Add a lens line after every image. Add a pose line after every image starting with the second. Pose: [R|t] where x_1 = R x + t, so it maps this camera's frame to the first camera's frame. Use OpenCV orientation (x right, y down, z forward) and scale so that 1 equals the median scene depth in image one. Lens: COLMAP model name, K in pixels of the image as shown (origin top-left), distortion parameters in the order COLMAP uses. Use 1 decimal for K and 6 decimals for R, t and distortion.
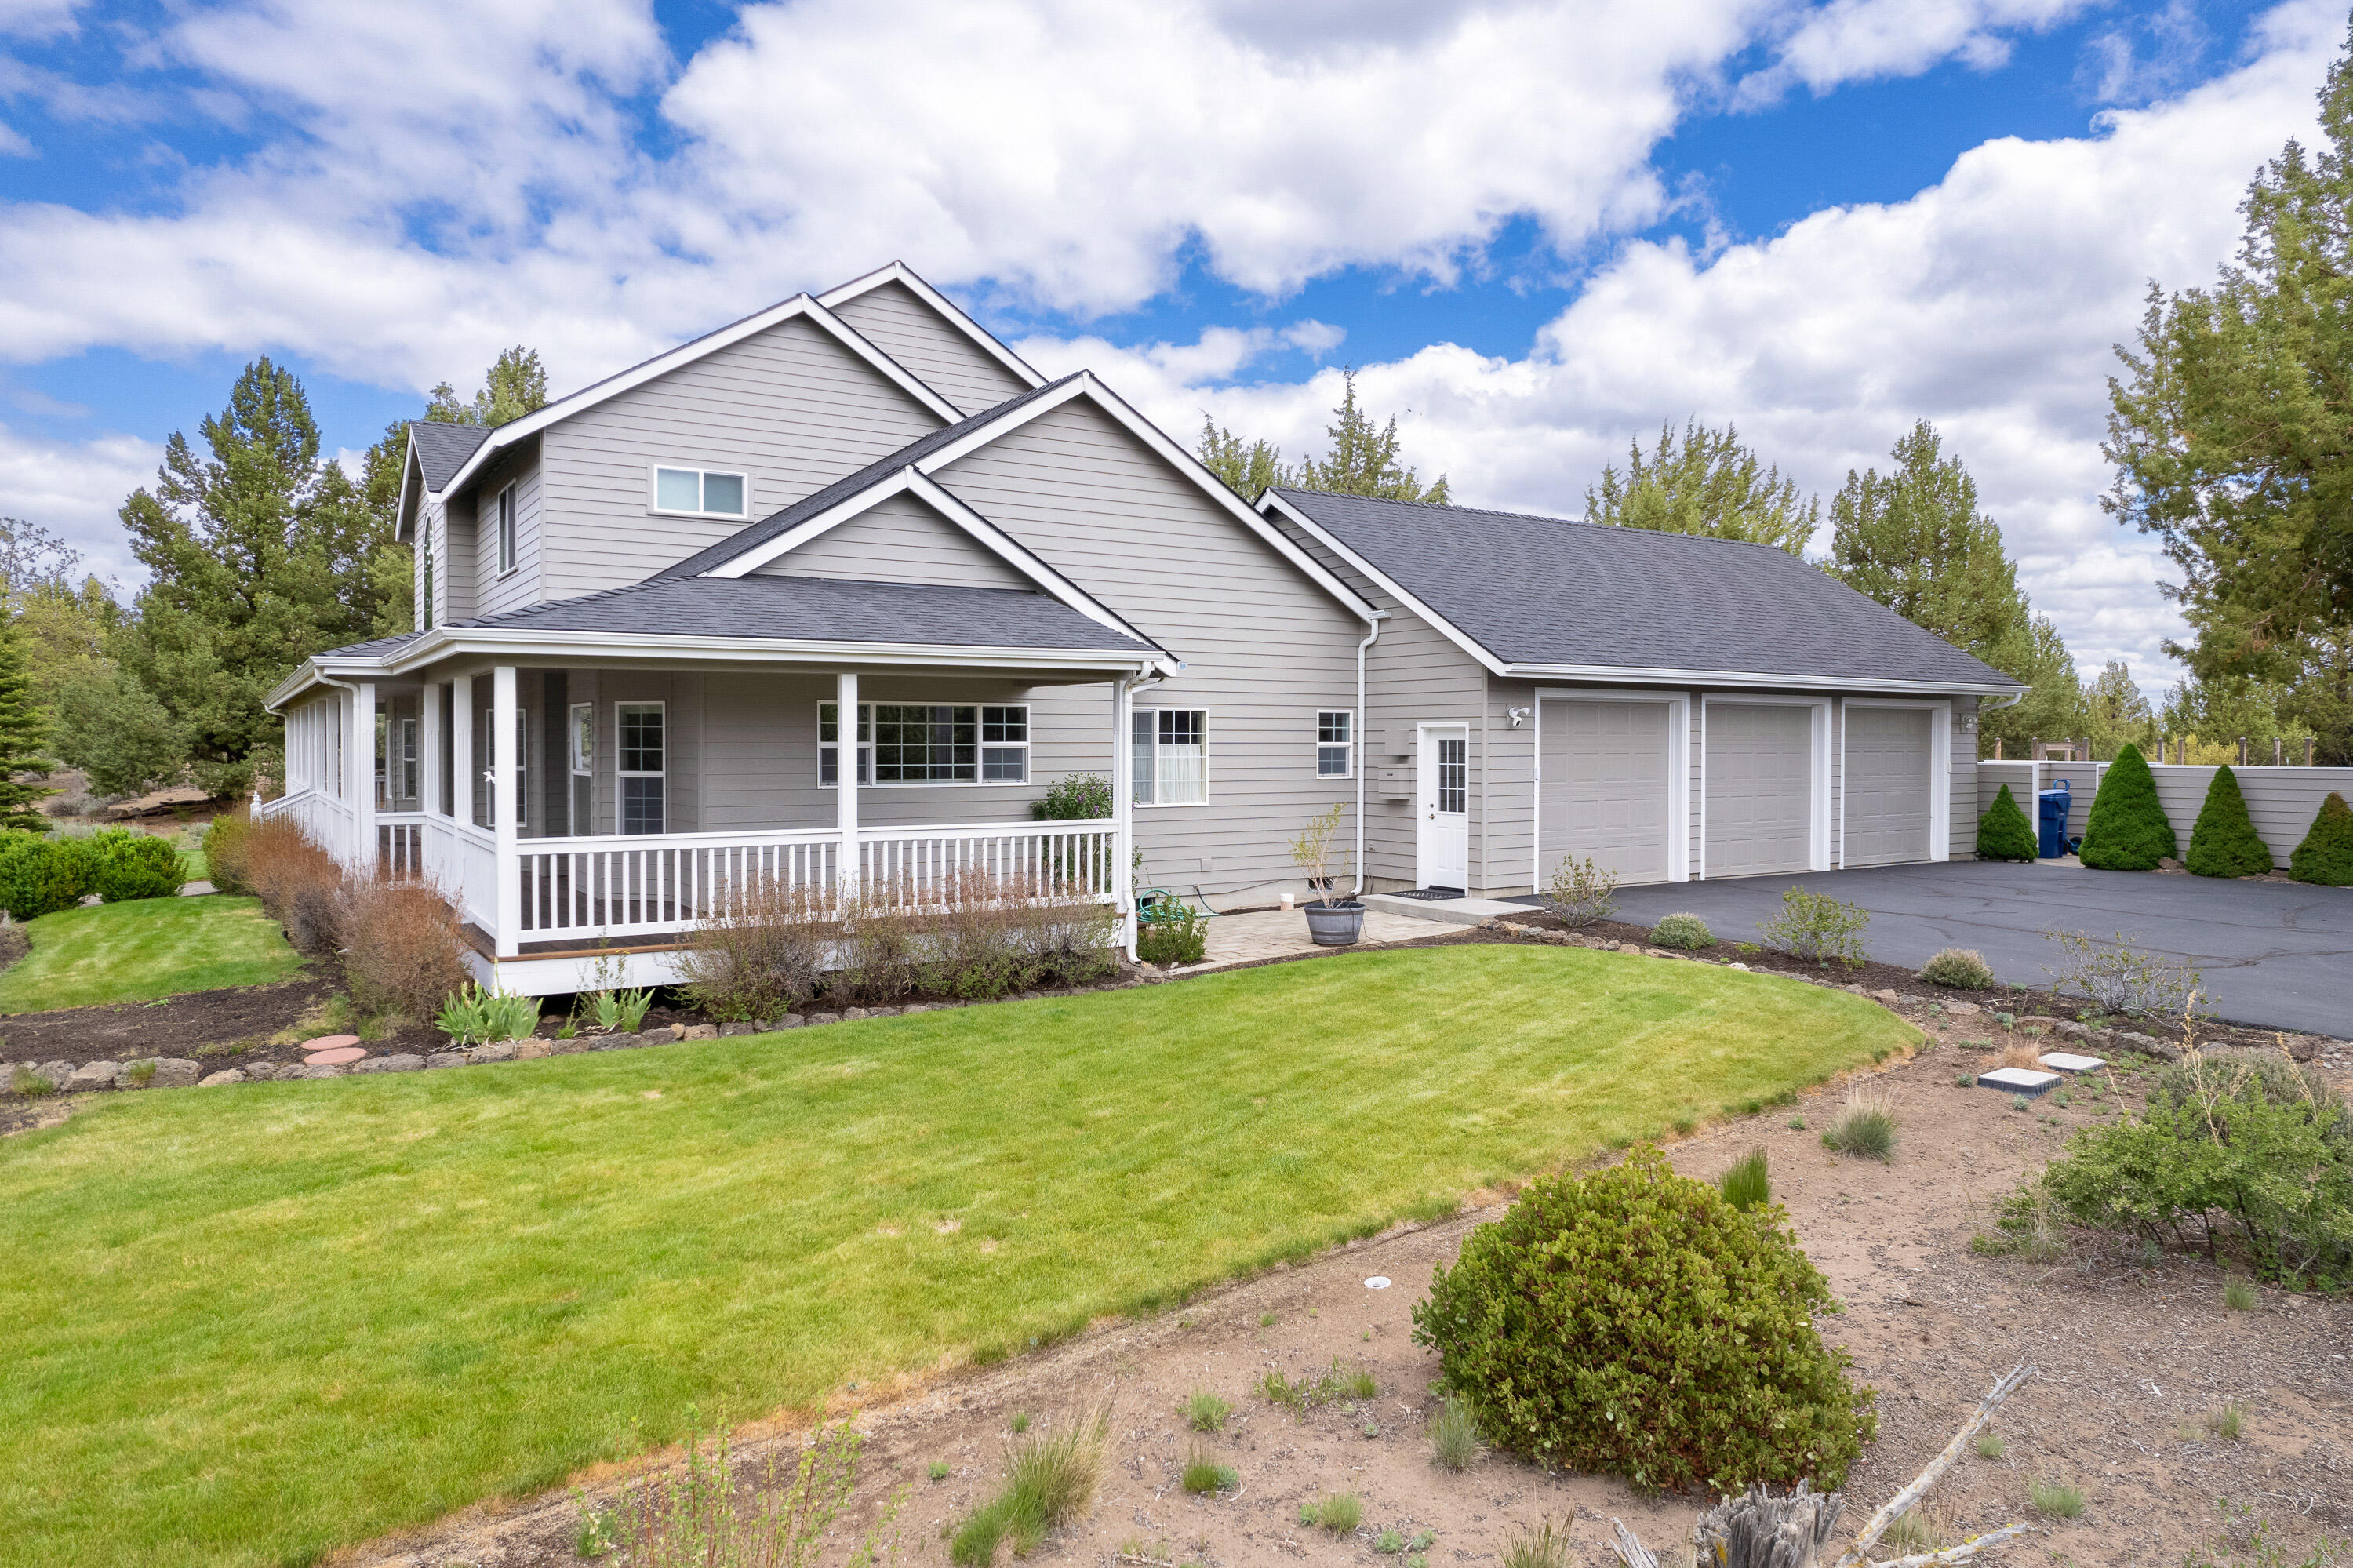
lens RADIAL K [[1520.4, 0, 1208.3], [0, 1520.4, 781.1], [0, 0, 1]] dist [-0.080801, 0.076456]
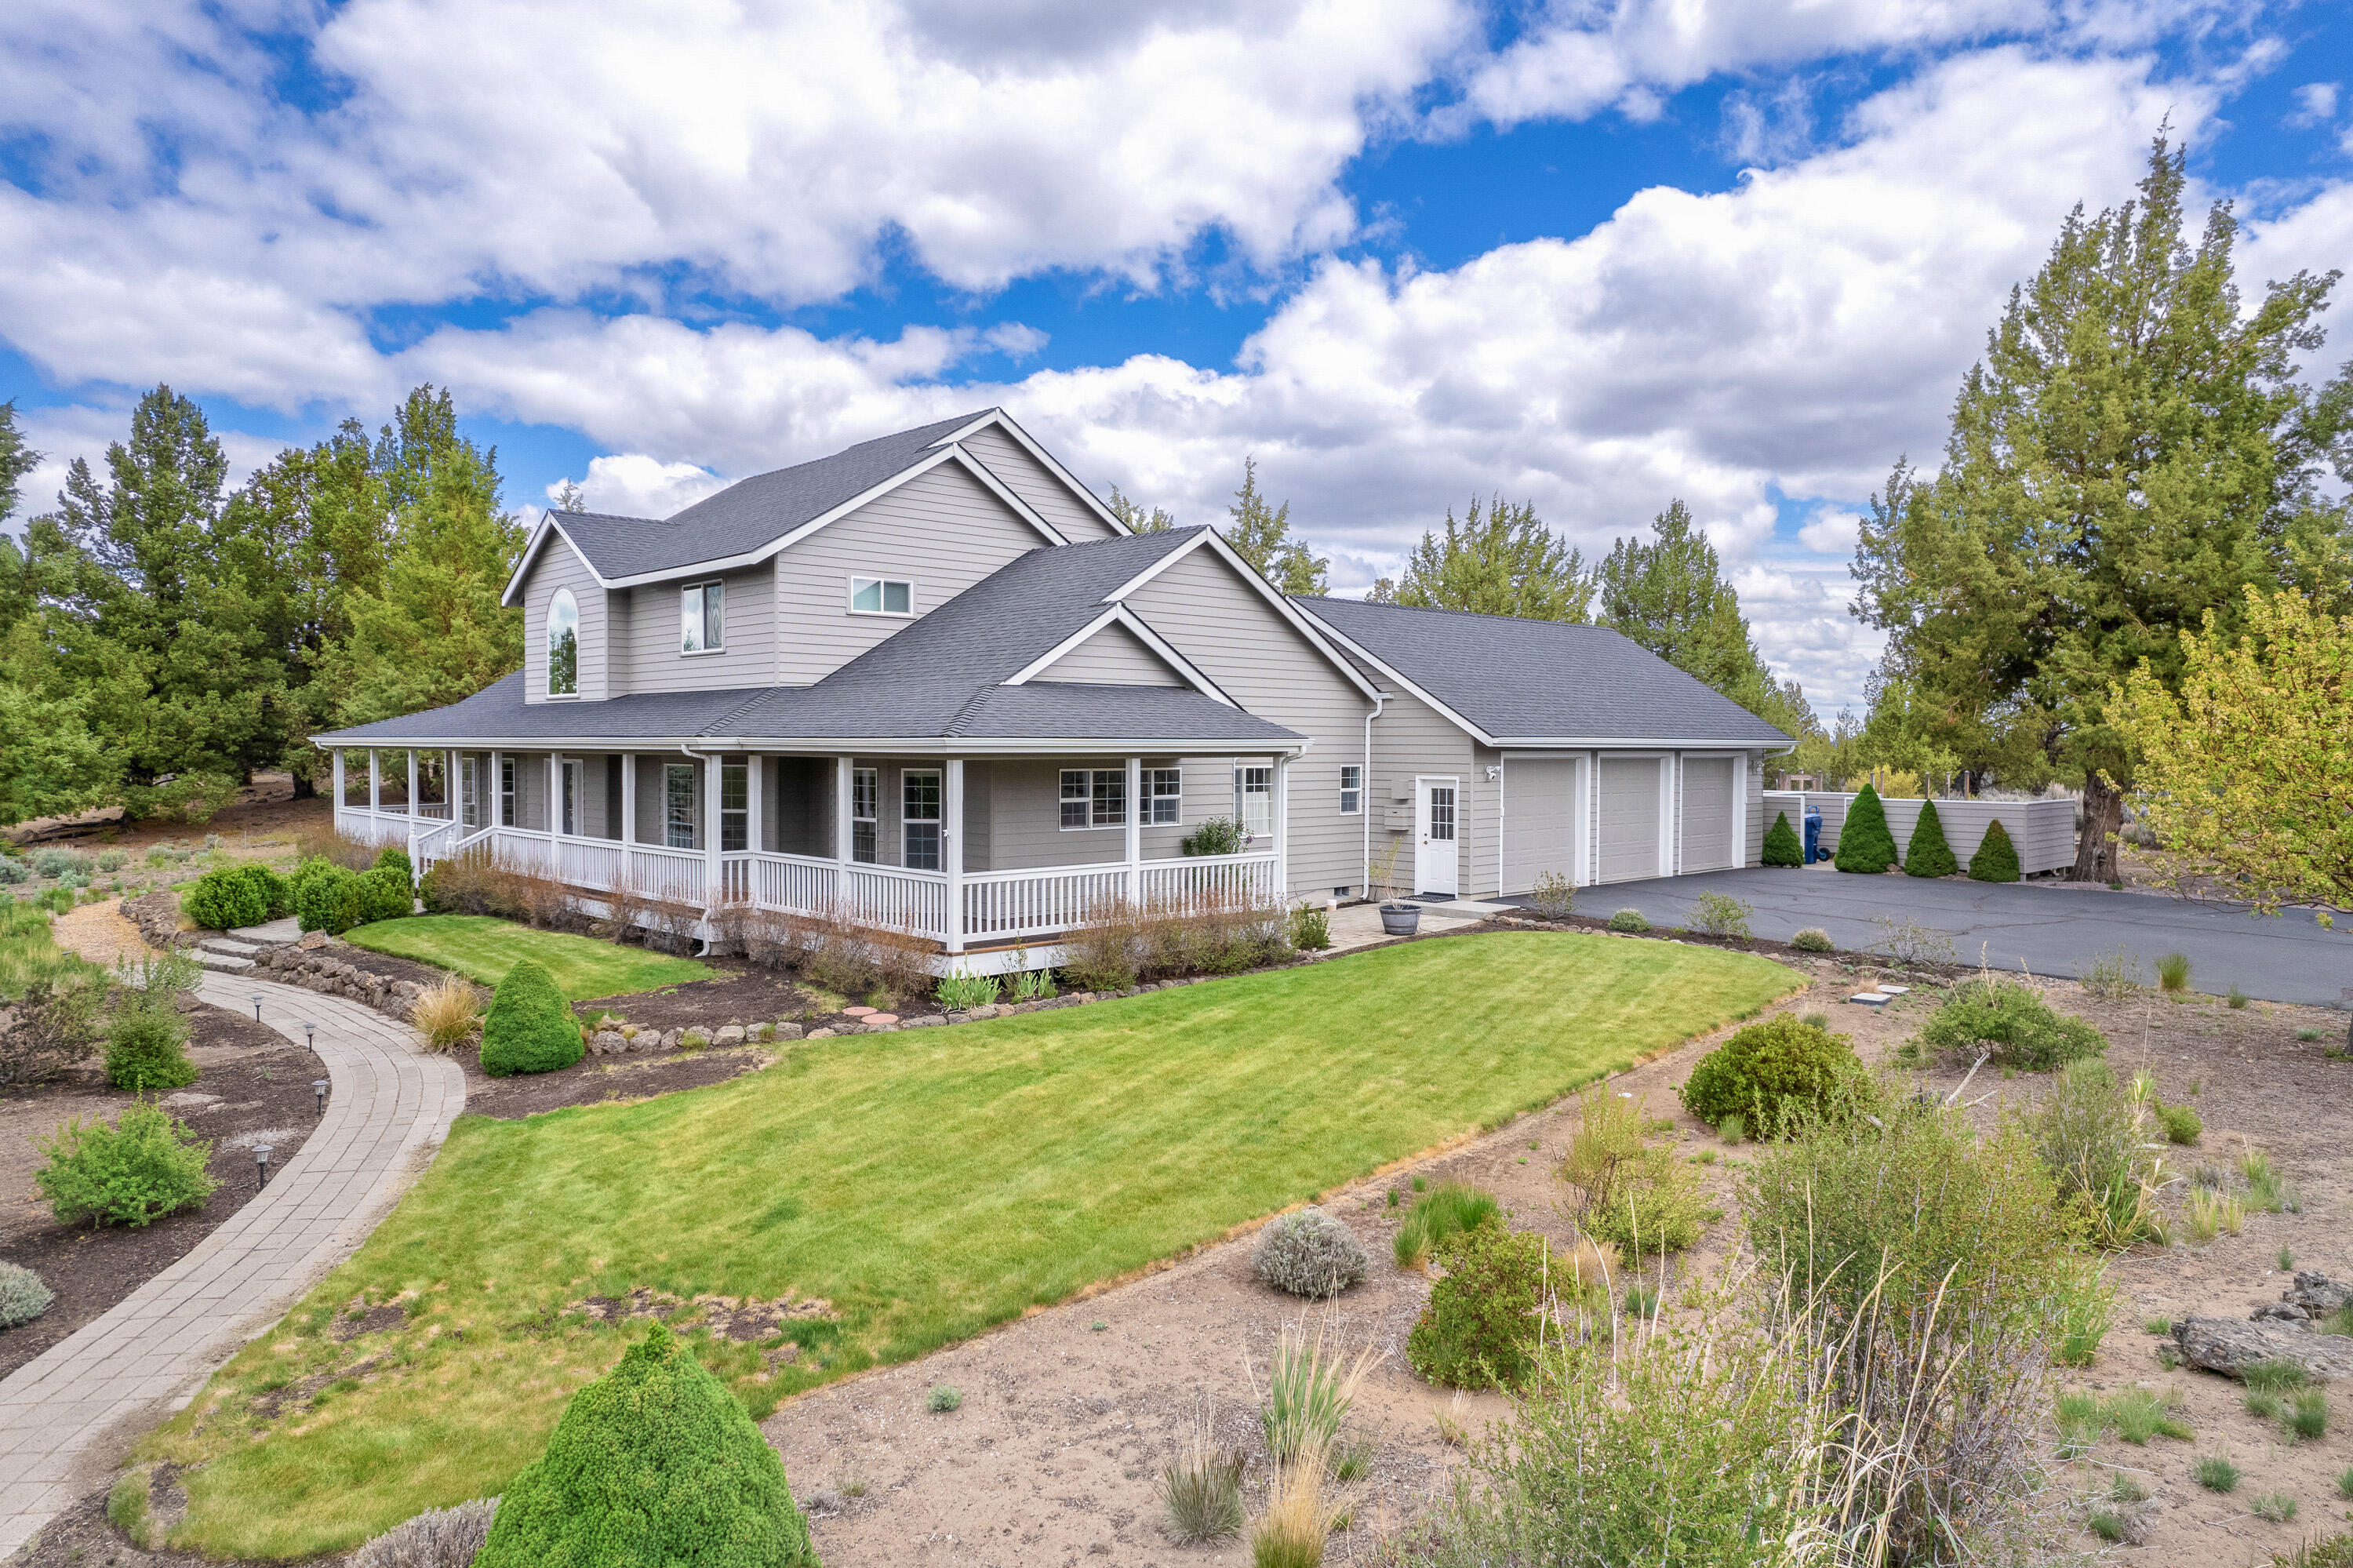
lens RADIAL K [[1520.4, 0, 1208.3], [0, 1520.4, 781.1], [0, 0, 1]] dist [-0.080801, 0.076456]
pose [[0.982543, -0.001450, 0.186030, -0.290161], [0.001473, 0.999999, 0.000015, -0.031482], [-0.186030, 0.000259, 0.982544, -0.314458]]
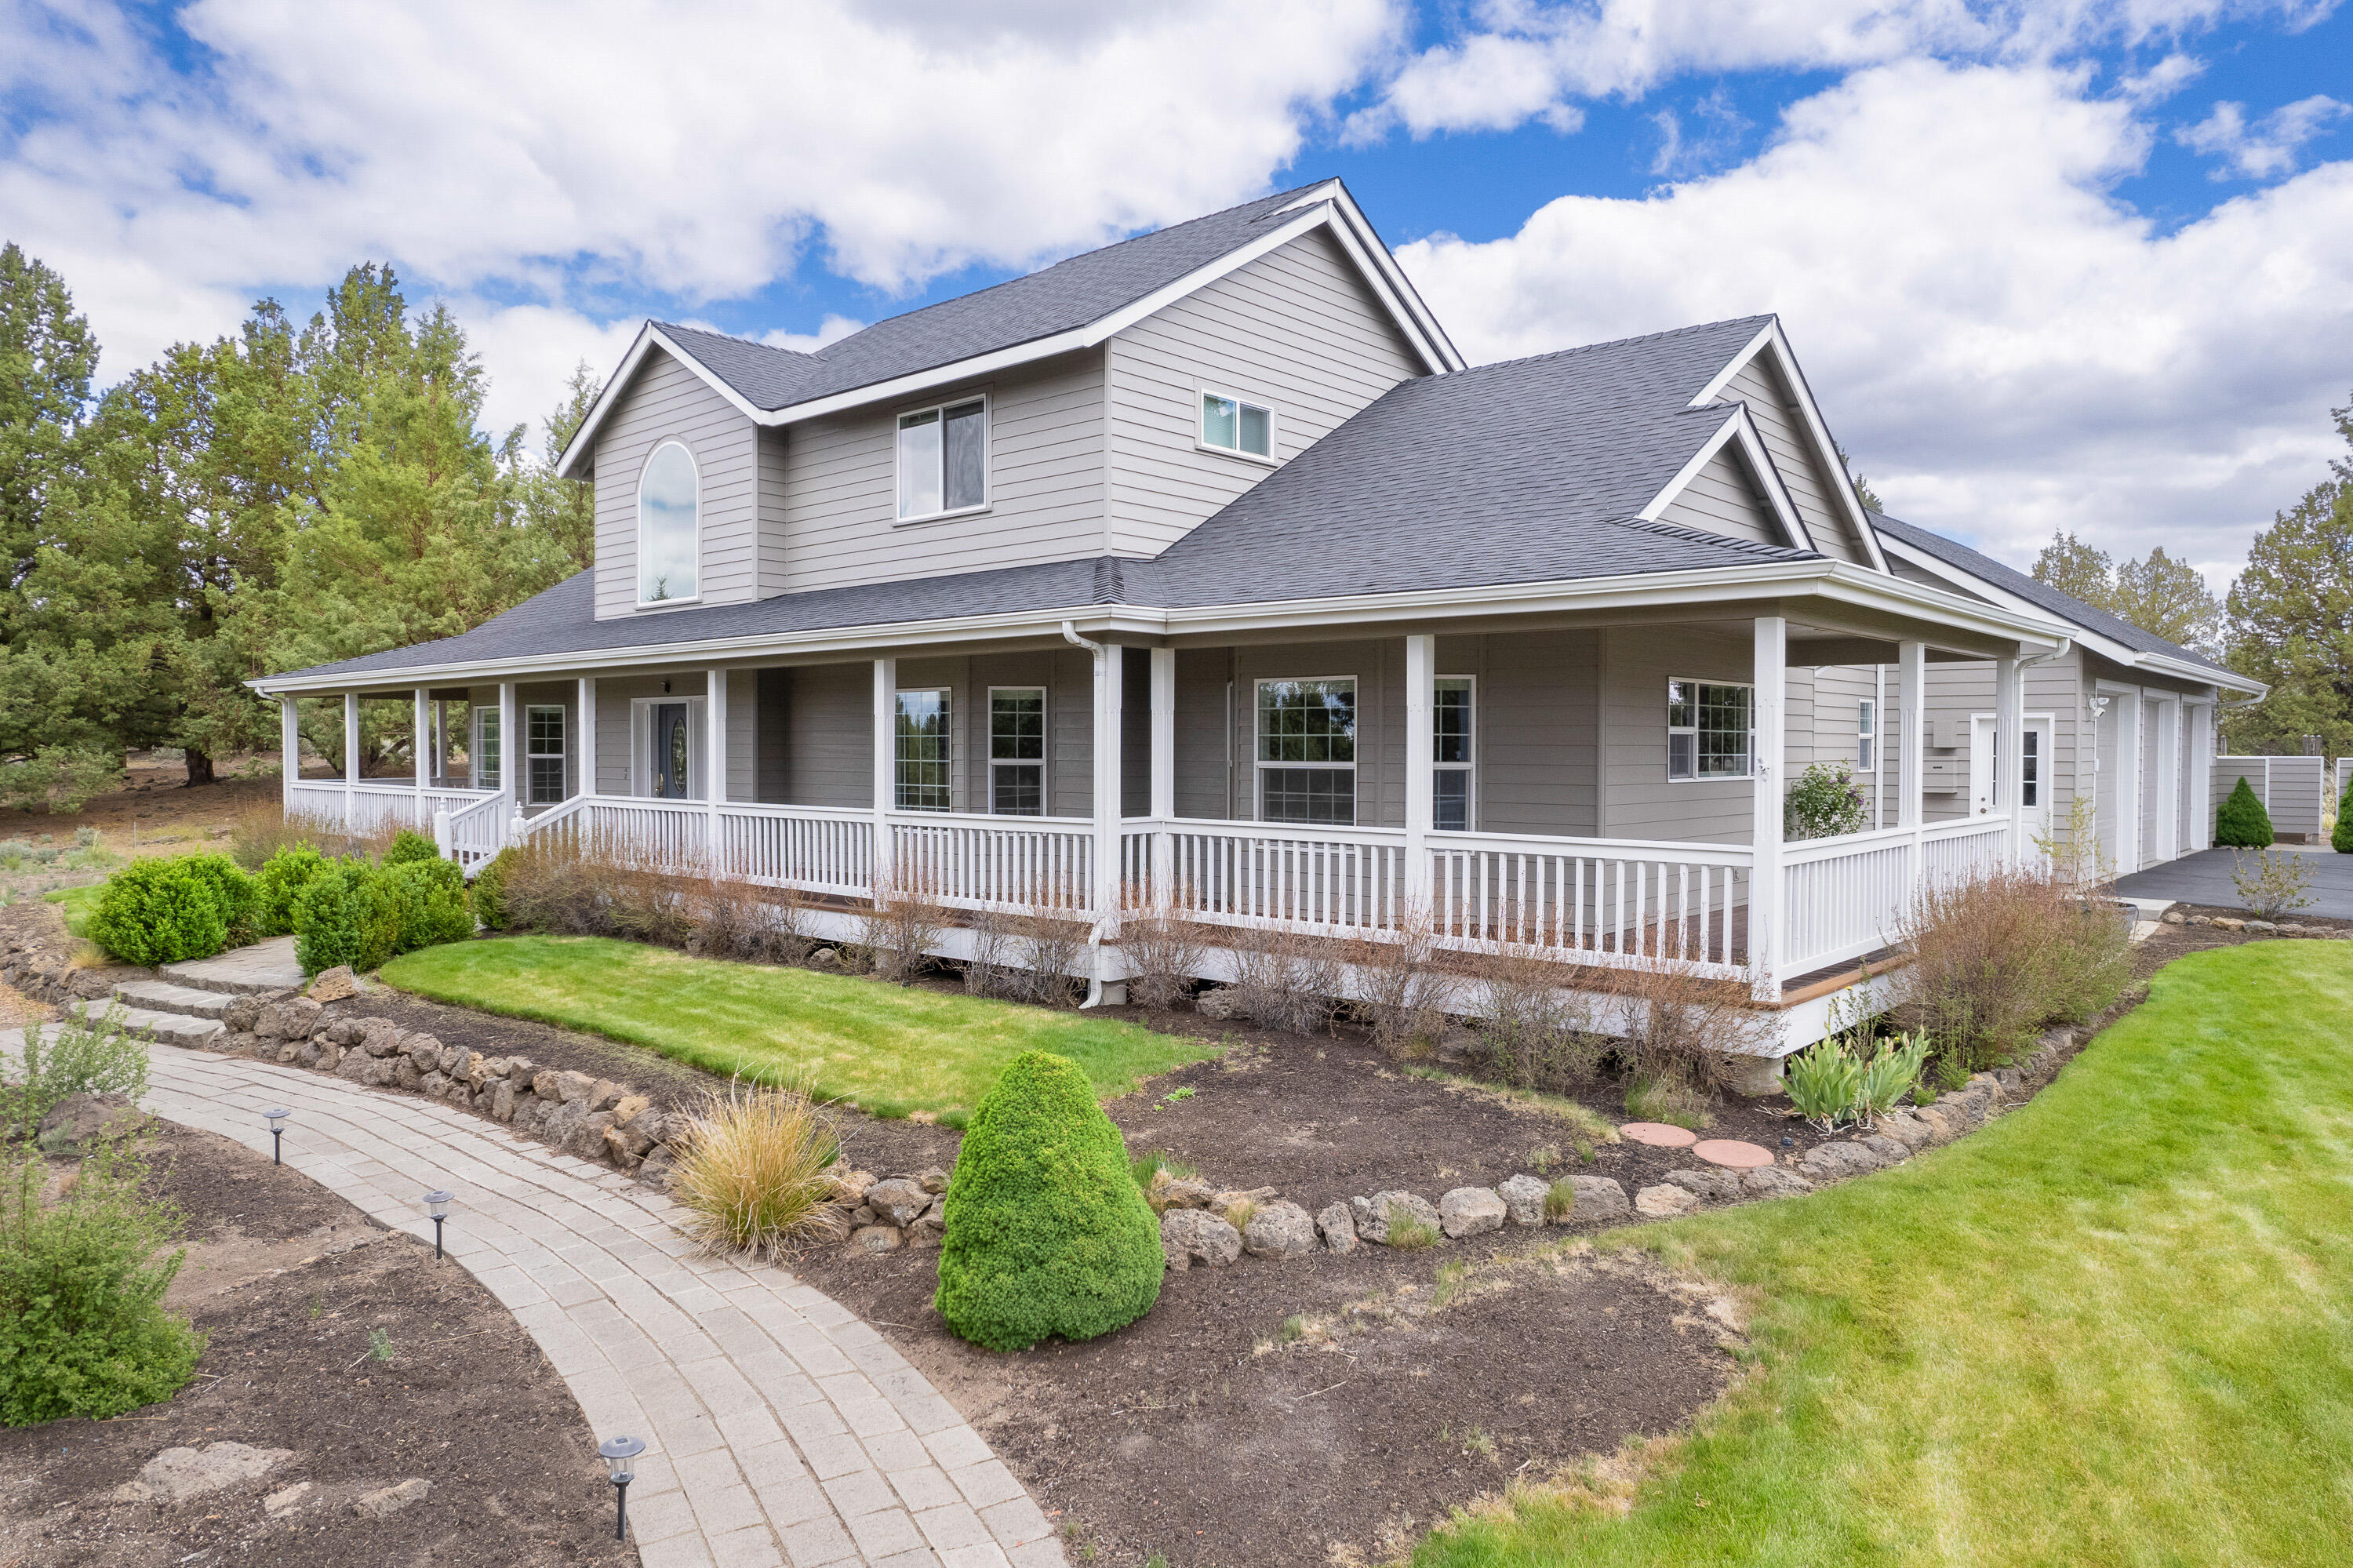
lens RADIAL K [[1520.4, 0, 1208.3], [0, 1520.4, 781.1], [0, 0, 1]] dist [-0.080801, 0.076456]
pose [[0.966691, -0.005085, 0.255895, -0.540872], [0.005725, 0.999982, -0.001753, 0.003067], [-0.255882, 0.003160, 0.966703, 0.194742]]
